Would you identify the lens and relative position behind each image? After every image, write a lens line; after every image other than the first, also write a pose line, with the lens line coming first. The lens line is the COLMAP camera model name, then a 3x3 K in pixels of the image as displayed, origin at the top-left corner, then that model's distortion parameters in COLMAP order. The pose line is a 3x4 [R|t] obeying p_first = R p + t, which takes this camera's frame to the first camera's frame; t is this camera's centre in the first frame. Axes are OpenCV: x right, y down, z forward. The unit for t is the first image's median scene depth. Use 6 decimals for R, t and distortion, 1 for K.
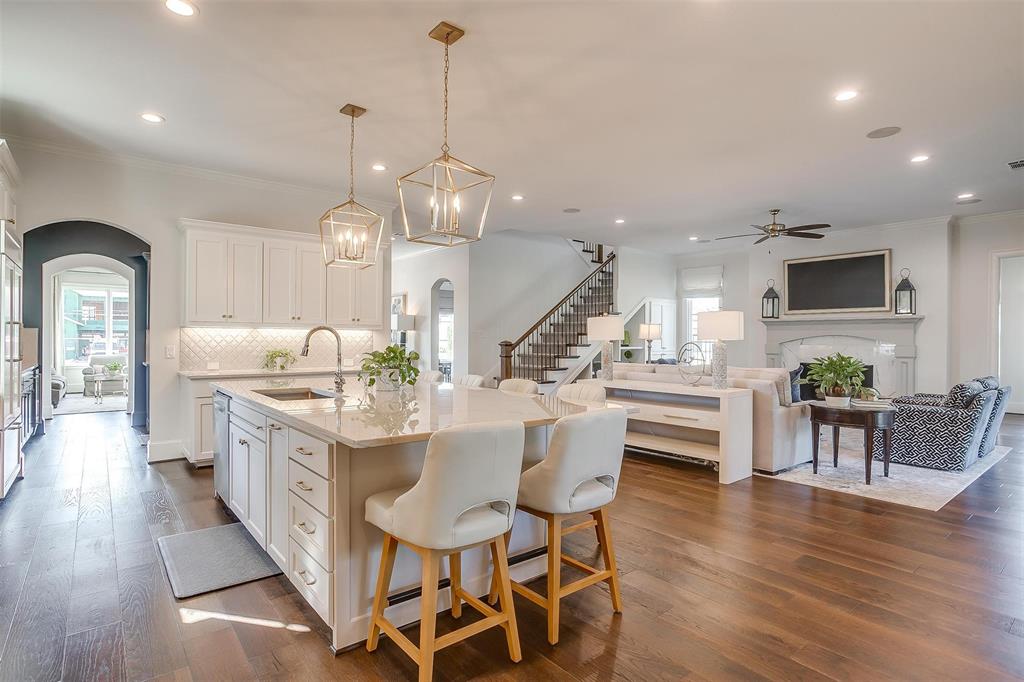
lens RADIAL K [[538.1, 0, 499.2], [0, 538.1, 328.7], [0, 0, 1]] dist [-0.058776, 0.033882]
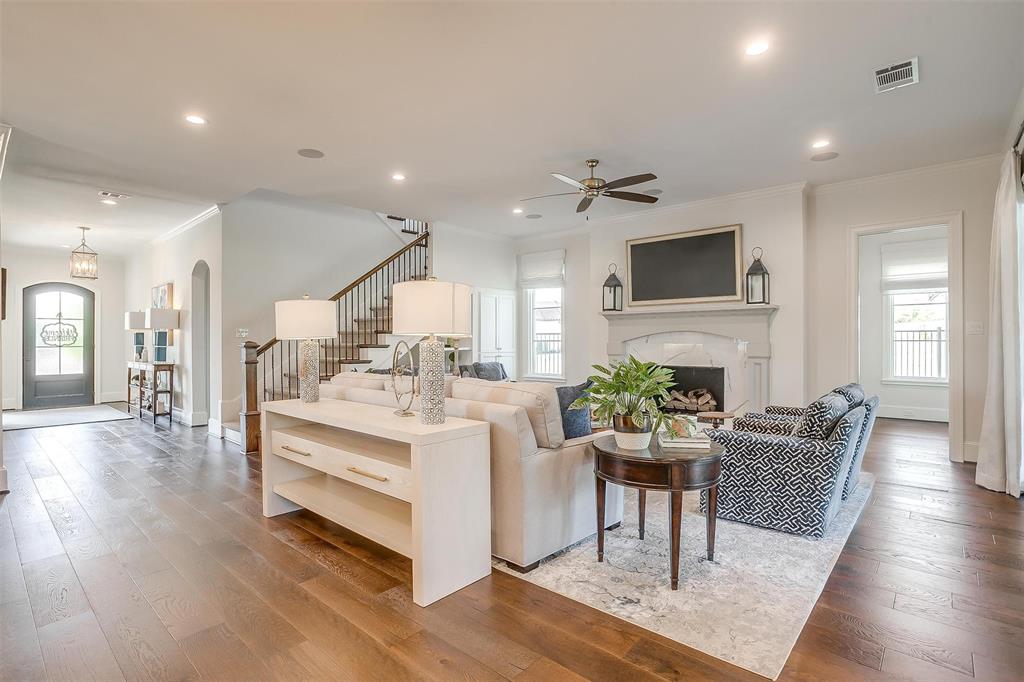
lens RADIAL K [[507.2, 0, 511.6], [0, 507.2, 327.9], [0, 0, 1]] dist [-0.056001, 0.032492]
pose [[0.985359, -0.005537, 0.170405, 0.264011], [0.006462, 0.999967, -0.004877, 0.010711], [-0.170372, 0.005906, 0.985362, 0.300686]]
